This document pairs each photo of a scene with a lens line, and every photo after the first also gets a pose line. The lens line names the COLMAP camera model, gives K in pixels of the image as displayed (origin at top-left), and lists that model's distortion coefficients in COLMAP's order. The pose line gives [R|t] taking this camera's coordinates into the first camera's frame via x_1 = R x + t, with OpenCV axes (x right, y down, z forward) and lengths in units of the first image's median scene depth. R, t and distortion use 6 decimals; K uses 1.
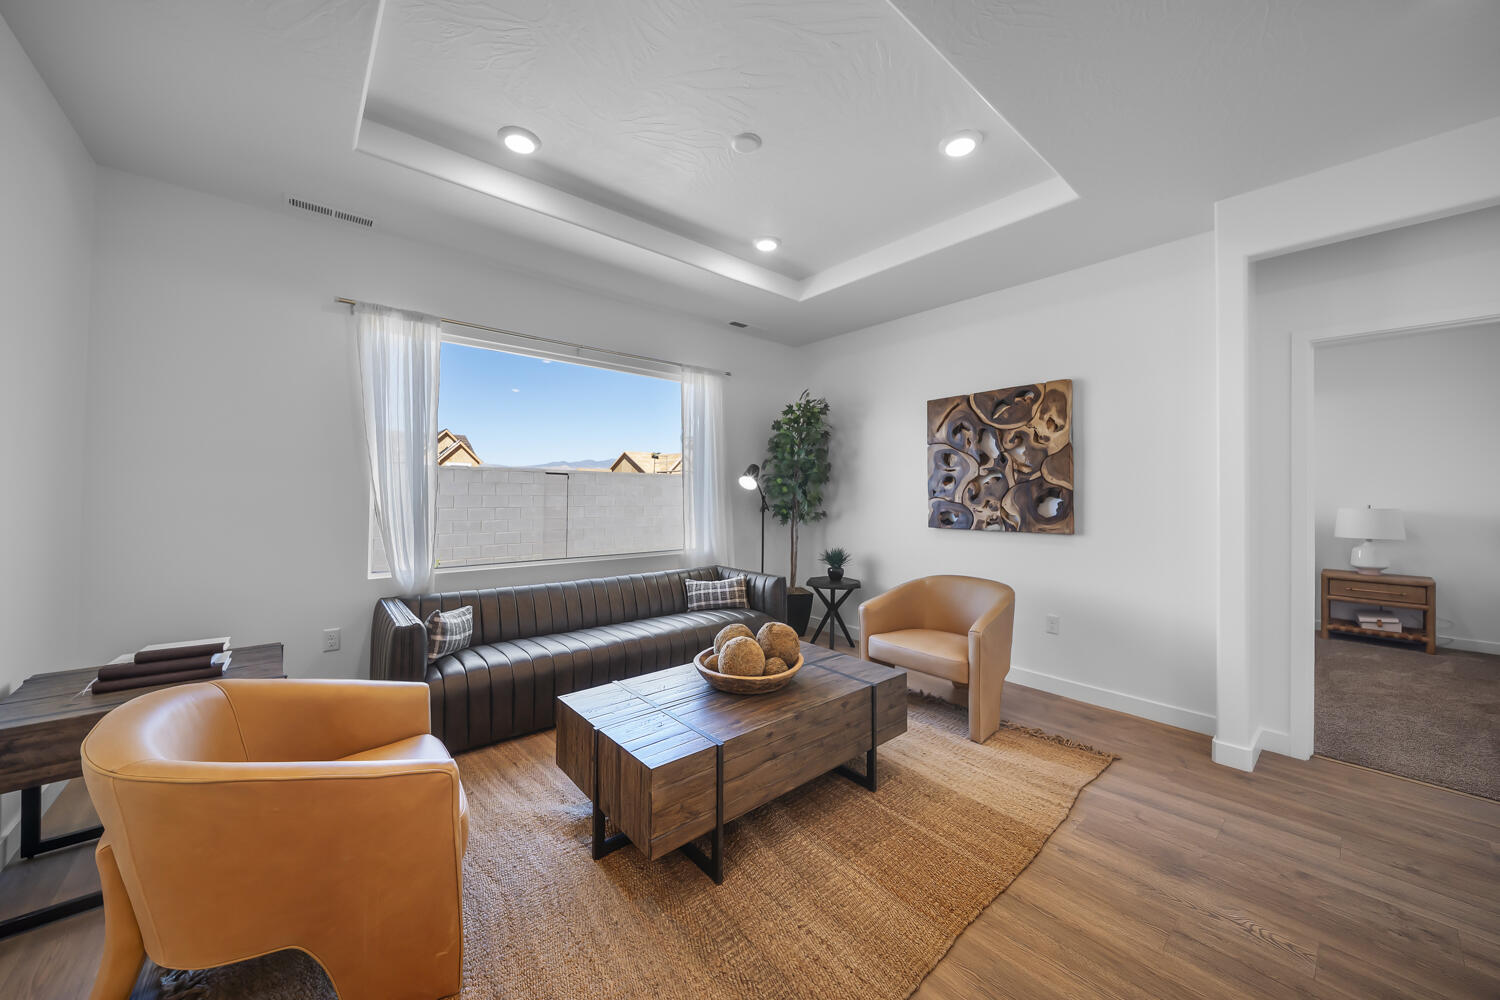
lens RADIAL K [[526.9, 0, 742.7], [0, 526.9, 488.0], [0, 0, 1]] dist [-0.005172, -0.003082]
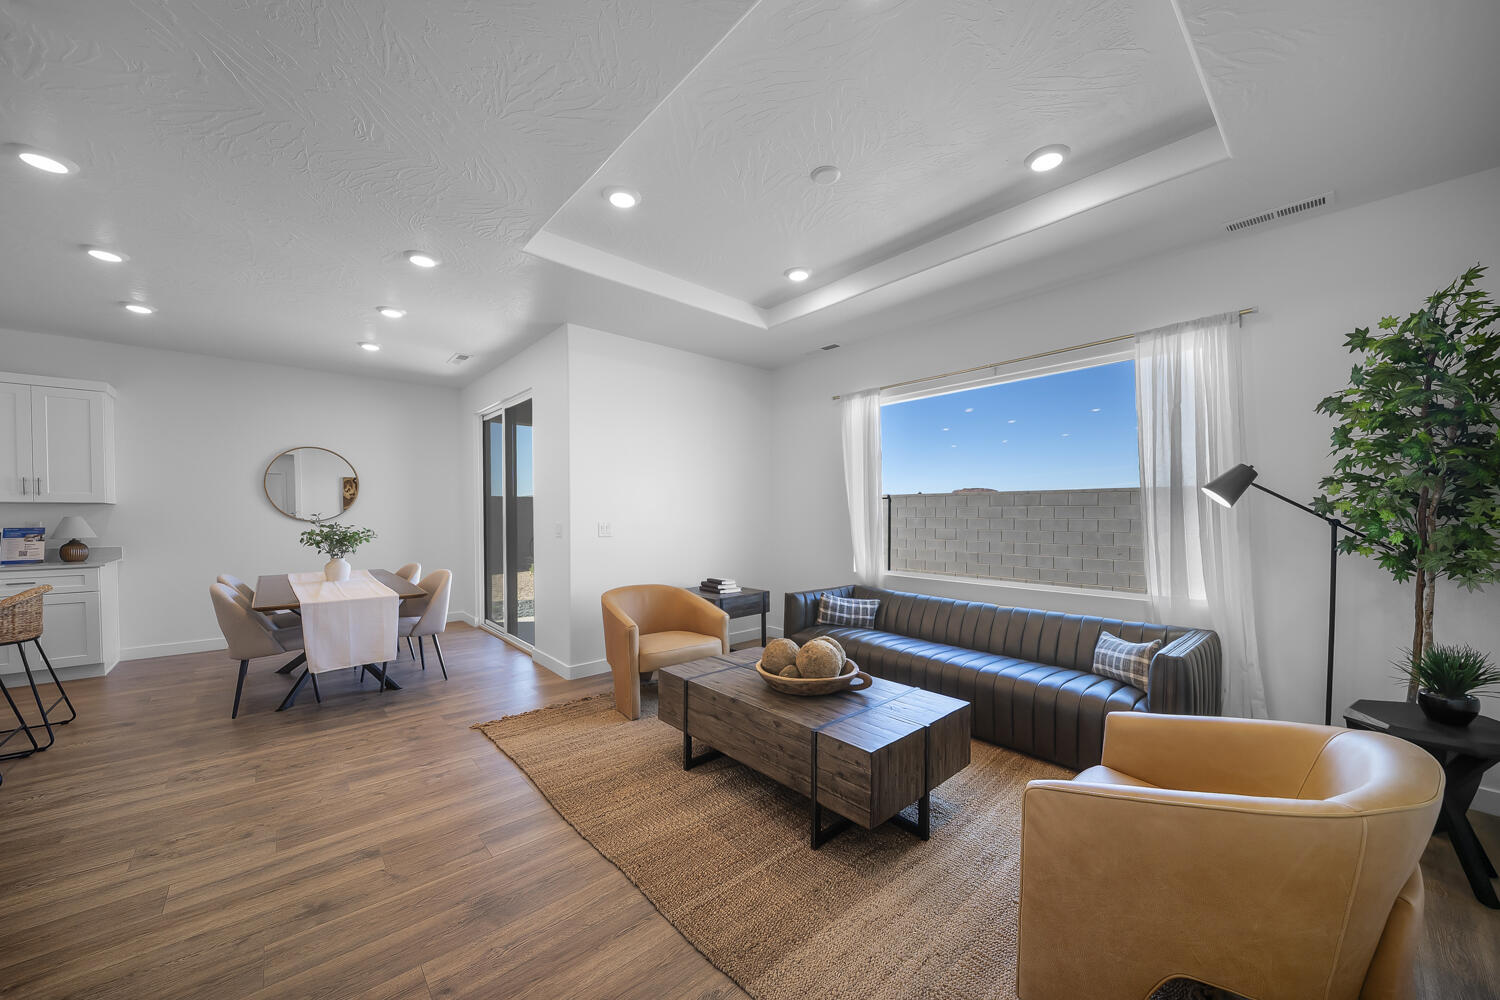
lens RADIAL K [[526.9, 0, 739.6], [0, 526.9, 527.2], [0, 0, 1]] dist [-0.005172, -0.003082]
pose [[0.023781, 0.016319, -0.999584, 0.653904], [0.009287, 0.999820, 0.016544, 0.010642], [0.999674, -0.009677, 0.023625, 0.499684]]
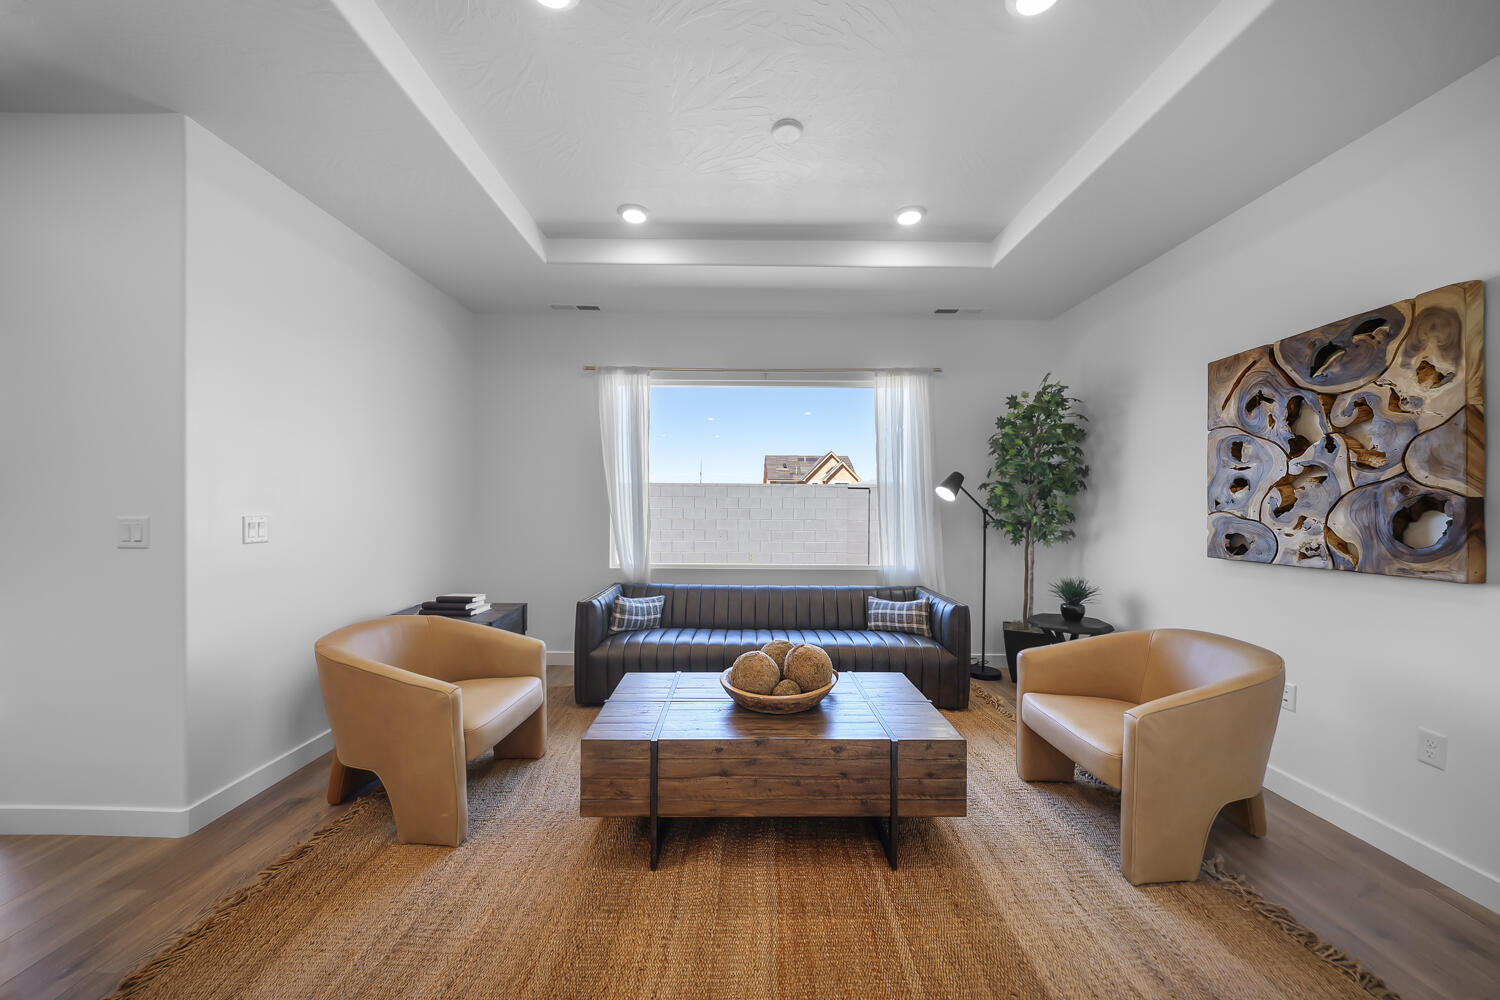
lens RADIAL K [[526.9, 0, 743.2], [0, 526.9, 510.8], [0, 0, 1]] dist [-0.005172, -0.003082]
pose [[0.769952, 0.004316, -0.638087, 0.341016], [0.005274, 0.999900, 0.013127, 0.005959], [0.638080, -0.013472, 0.769853, 0.135958]]
